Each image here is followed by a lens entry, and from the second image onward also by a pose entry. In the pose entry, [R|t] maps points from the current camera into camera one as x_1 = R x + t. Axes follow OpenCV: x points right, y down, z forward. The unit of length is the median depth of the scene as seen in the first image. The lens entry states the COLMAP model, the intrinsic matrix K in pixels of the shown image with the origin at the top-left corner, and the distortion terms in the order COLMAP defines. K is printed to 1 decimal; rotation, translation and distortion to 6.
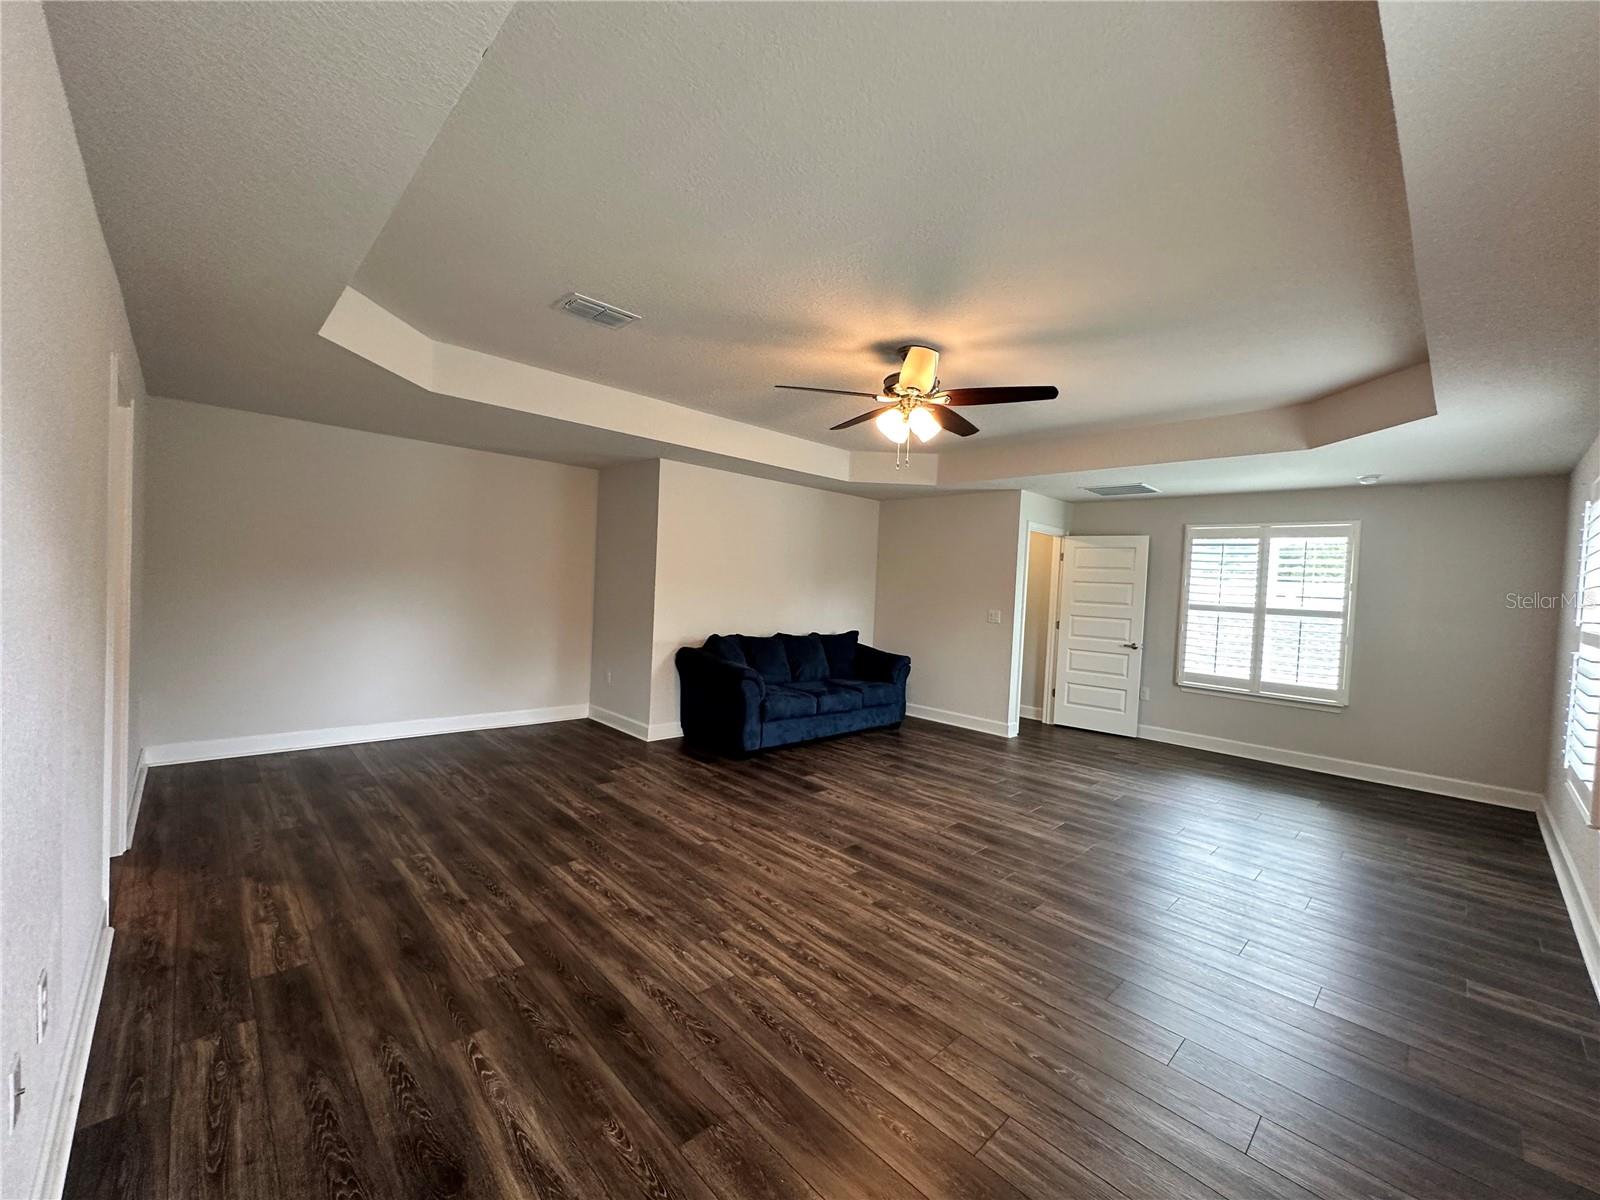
lens RADIAL K [[644.0, 0, 800.0], [0, 644.0, 600.0], [0, 0, 1]] dist [-0.000888, -0.000176]
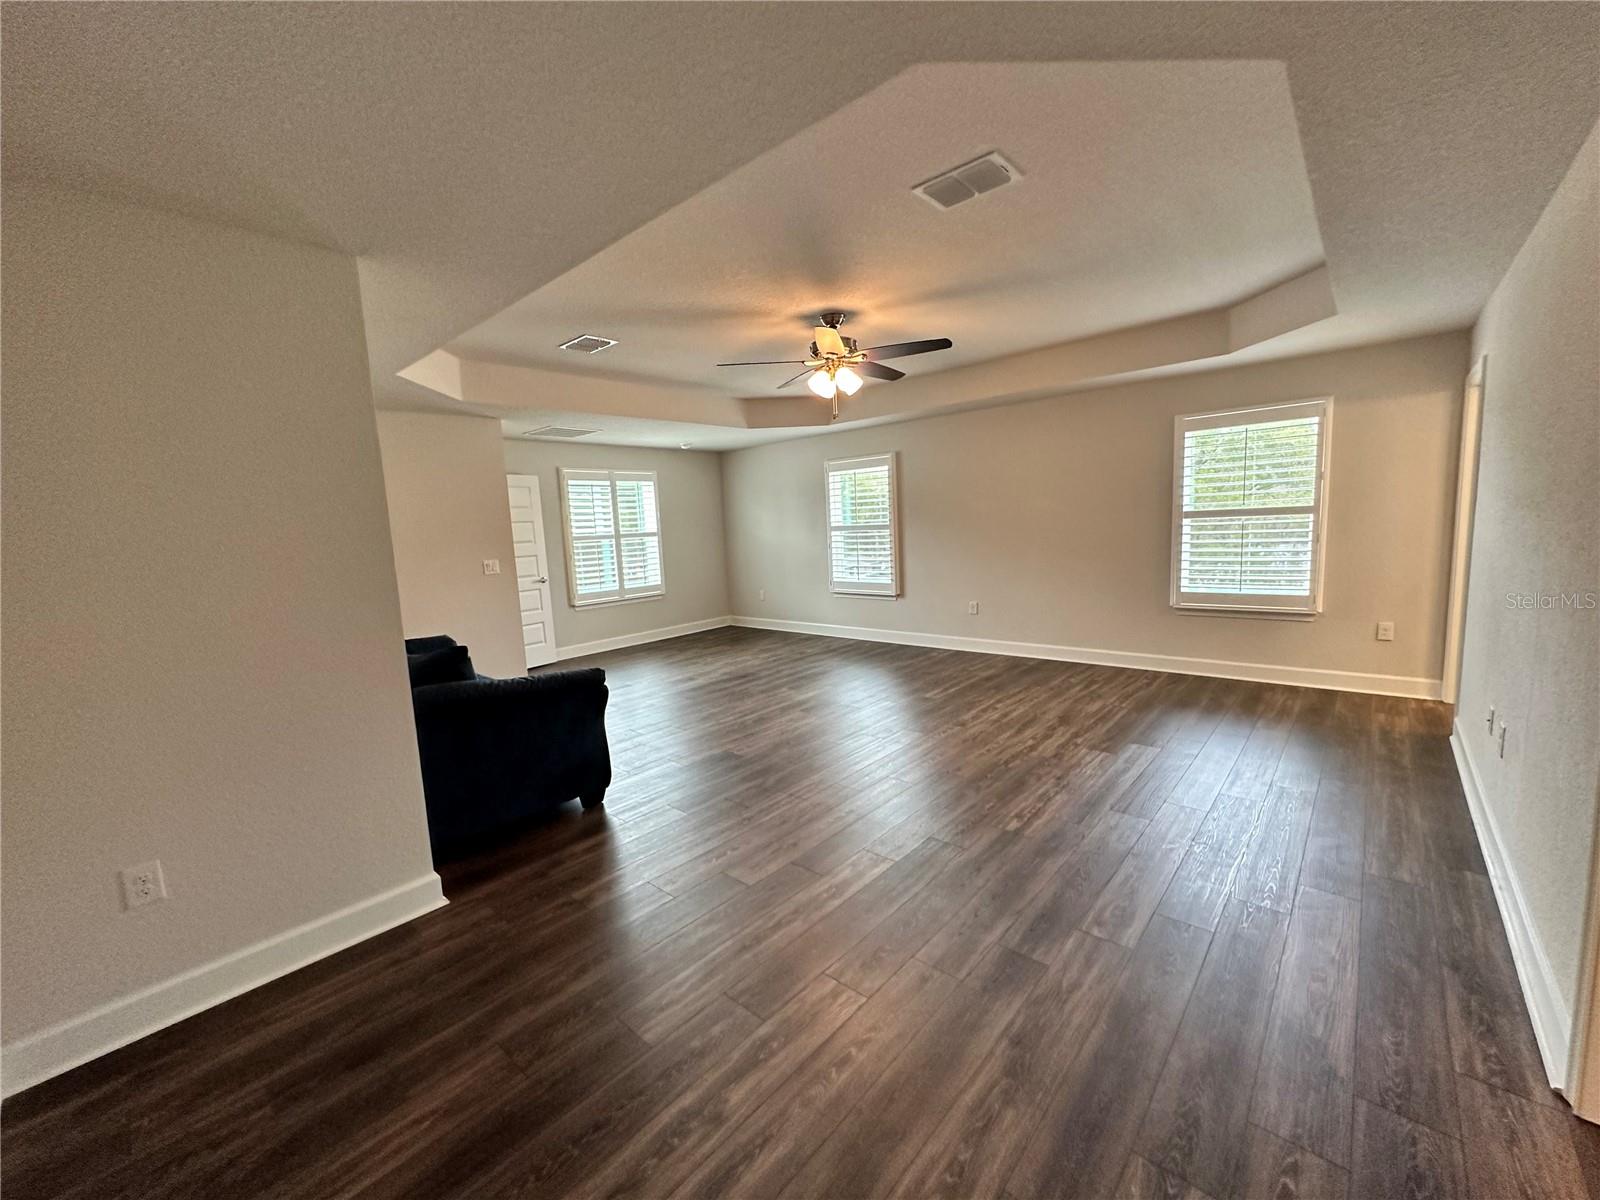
lens RADIAL K [[644.0, 0, 800.0], [0, 644.0, 600.0], [0, 0, 1]] dist [-0.000888, -0.000176]
pose [[-0.082166, -0.164567, 0.982938, -1.490698], [0.071675, 0.982743, 0.170526, -0.123871], [-0.994038, 0.084464, -0.068952, 1.674131]]
